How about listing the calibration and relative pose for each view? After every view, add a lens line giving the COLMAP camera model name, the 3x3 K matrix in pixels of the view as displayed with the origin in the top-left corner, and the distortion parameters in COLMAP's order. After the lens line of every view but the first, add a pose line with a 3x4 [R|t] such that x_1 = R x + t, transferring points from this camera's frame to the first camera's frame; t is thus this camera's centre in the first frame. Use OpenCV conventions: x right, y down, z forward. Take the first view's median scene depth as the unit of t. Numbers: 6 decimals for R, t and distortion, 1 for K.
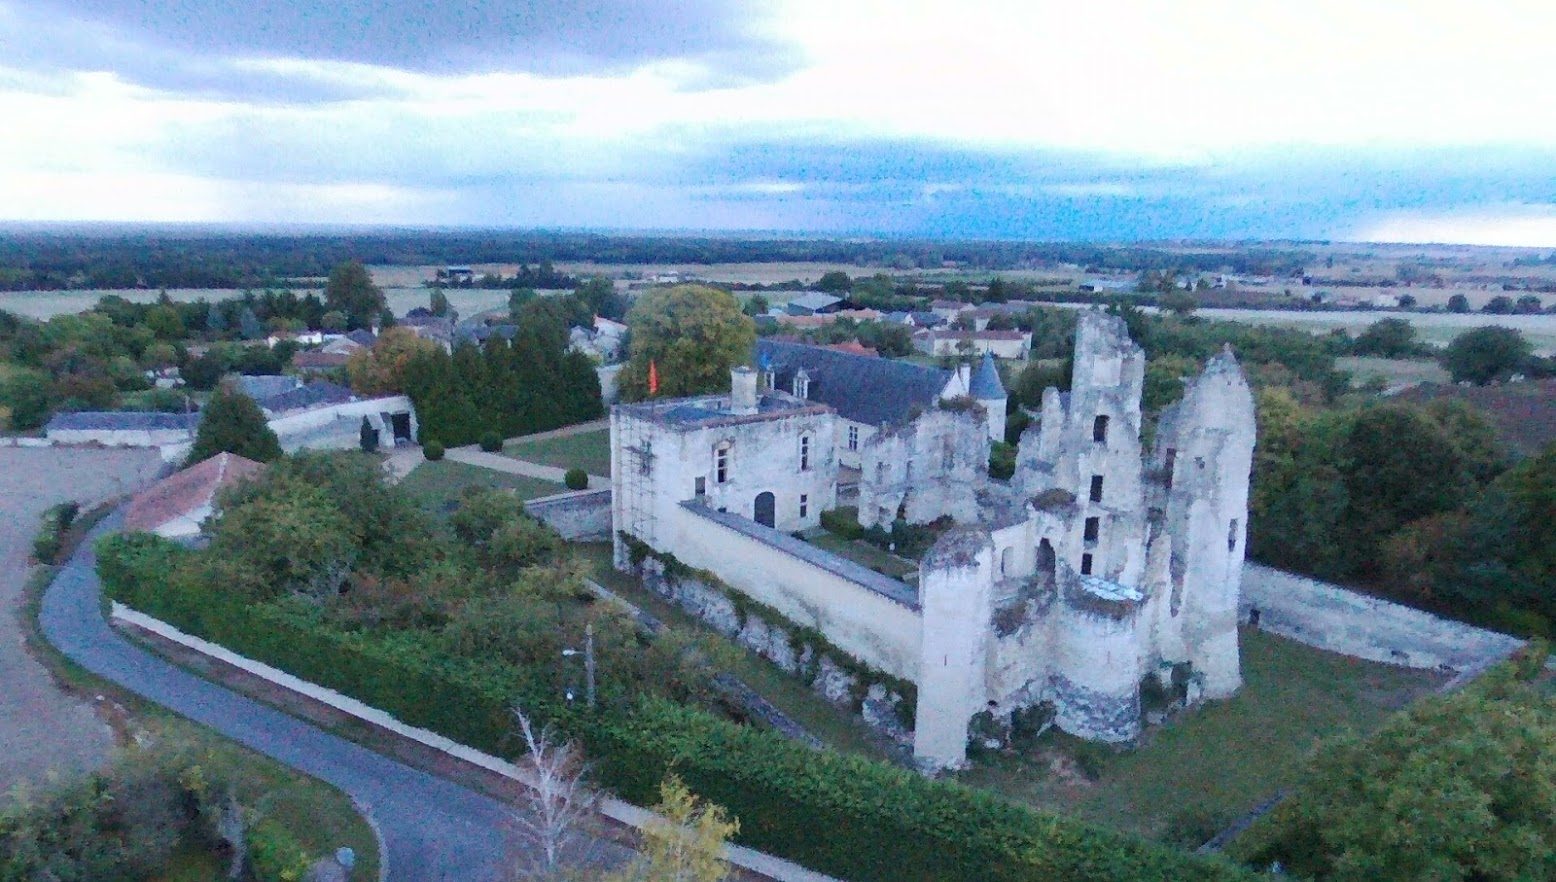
lens RADIAL K [[973.9, 0, 779.1], [0, 973.9, 435.7], [0, 0, 1]] dist [0.007921, 0.002360]
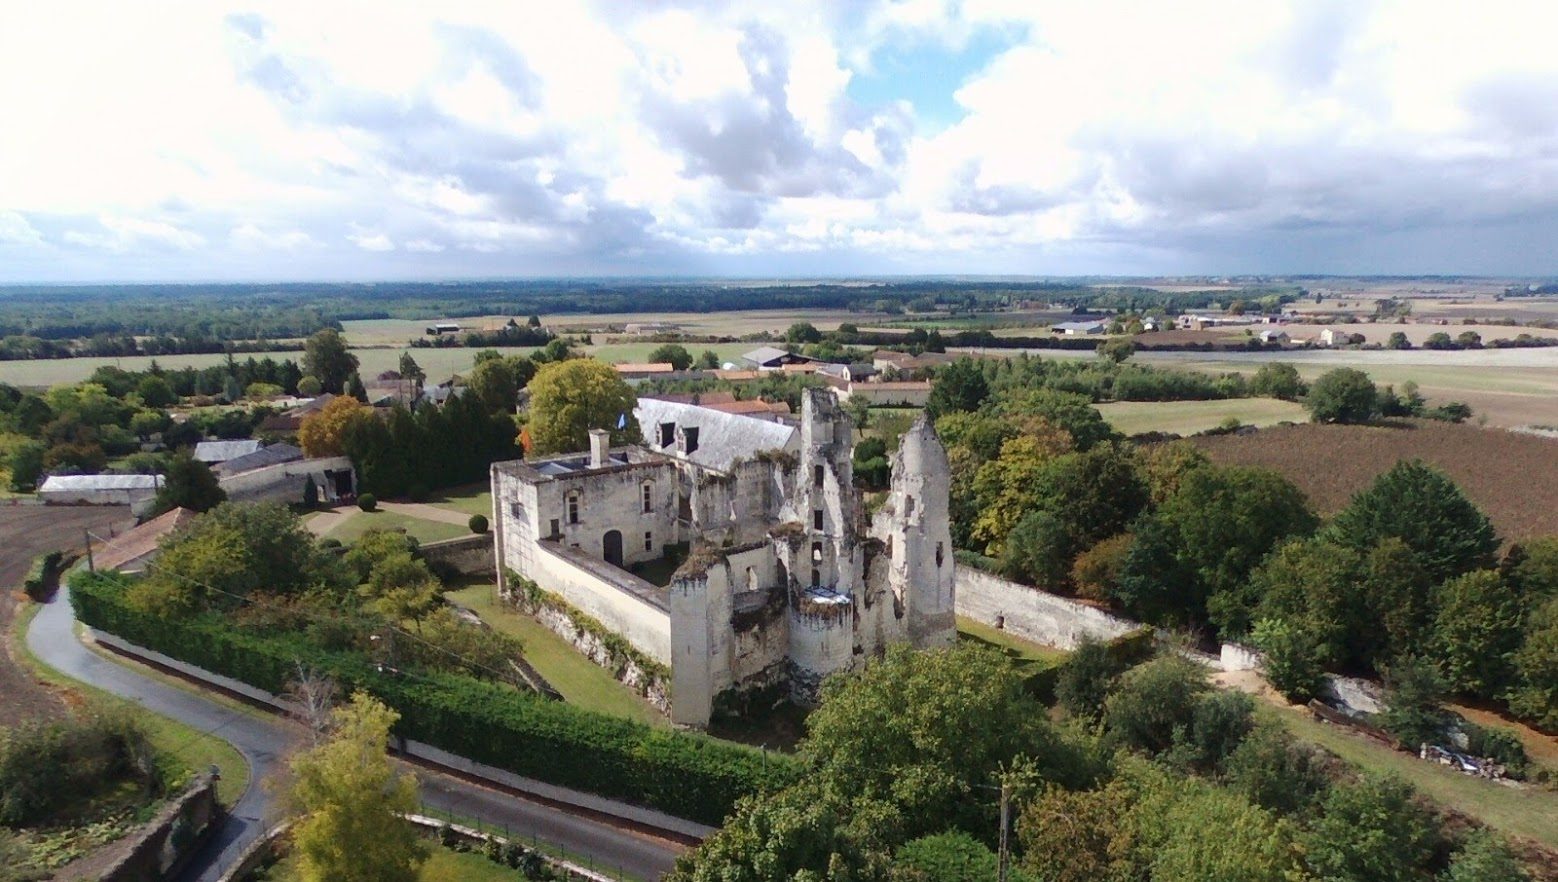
lens RADIAL K [[983.2, 0, 795.5], [0, 983.2, 444.6], [0, 0, 1]] dist [-0.001825, -0.002836]
pose [[0.999765, -0.021303, 0.003946, 0.215659], [0.021429, 0.999141, -0.035481, -0.002024], [-0.003187, 0.035558, 0.999363, -0.255178]]
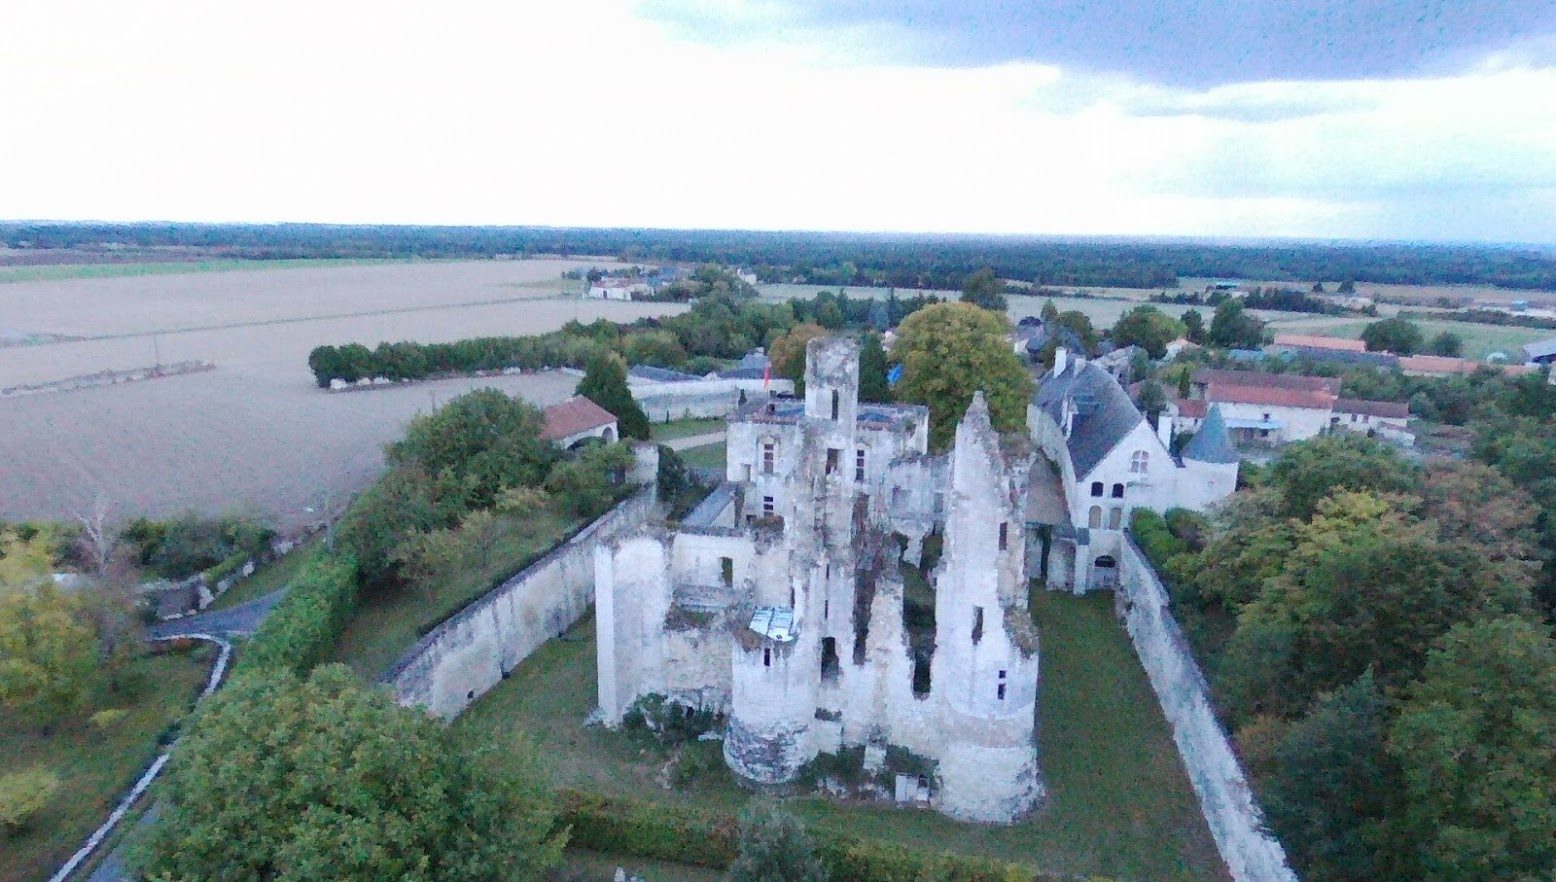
lens RADIAL K [[998.6, 0, 779.5], [0, 998.6, 435.8], [0, 0, 1]] dist [-0.001820, 0.000346]
pose [[0.654925, 0.156052, -0.739406, 0.758889], [-0.168730, 0.983942, 0.058210, -0.060934], [0.736616, 0.086637, 0.670739, 0.236864]]
